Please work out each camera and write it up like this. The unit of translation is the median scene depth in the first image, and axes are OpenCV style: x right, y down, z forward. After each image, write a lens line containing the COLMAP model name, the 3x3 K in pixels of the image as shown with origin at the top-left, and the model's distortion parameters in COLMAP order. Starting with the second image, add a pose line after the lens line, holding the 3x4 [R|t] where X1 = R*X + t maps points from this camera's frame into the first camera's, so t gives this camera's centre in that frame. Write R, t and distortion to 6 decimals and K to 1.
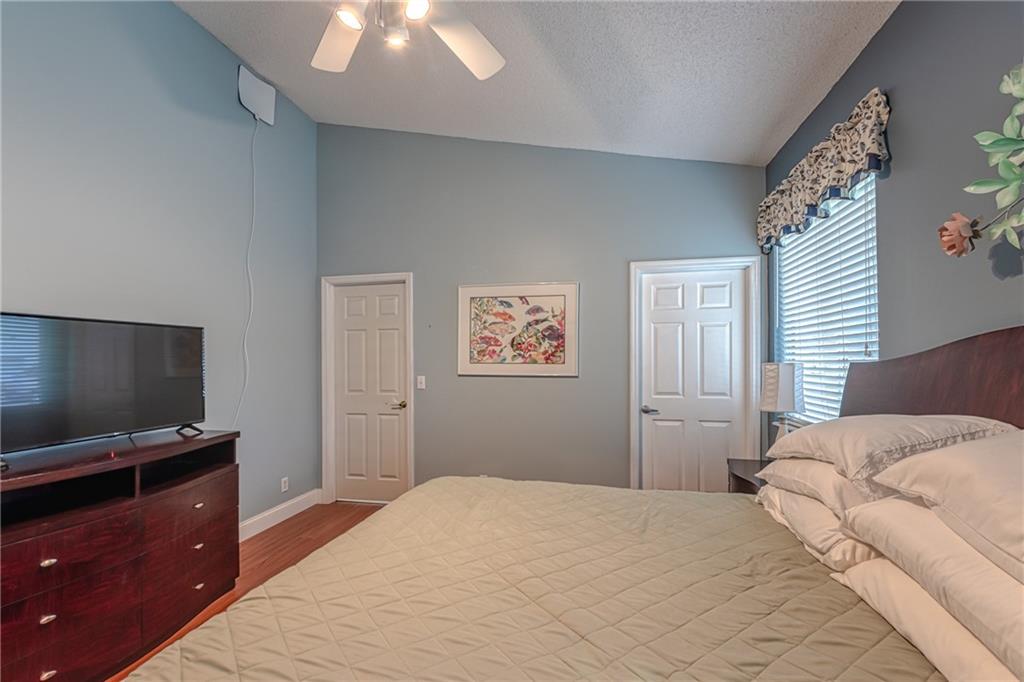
lens RADIAL K [[440.7, 0, 511.0], [0, 440.7, 357.0], [0, 0, 1]] dist [0.000519, -0.000315]
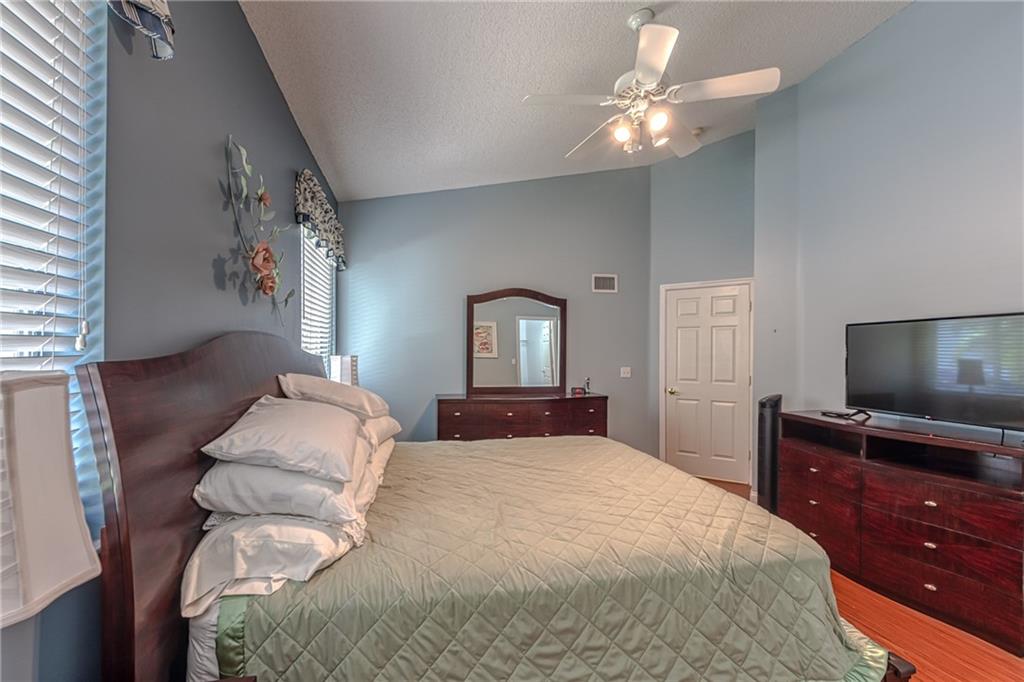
lens RADIAL K [[424.5, 0, 511.5], [0, 424.5, 350.8], [0, 0, 1]] dist [-0.000876, -0.000247]
pose [[-0.911801, 0.002842, -0.410624, 0.322376], [0.004262, 0.999988, -0.002543, 0.001237], [0.410611, -0.004069, -0.911801, 0.928541]]
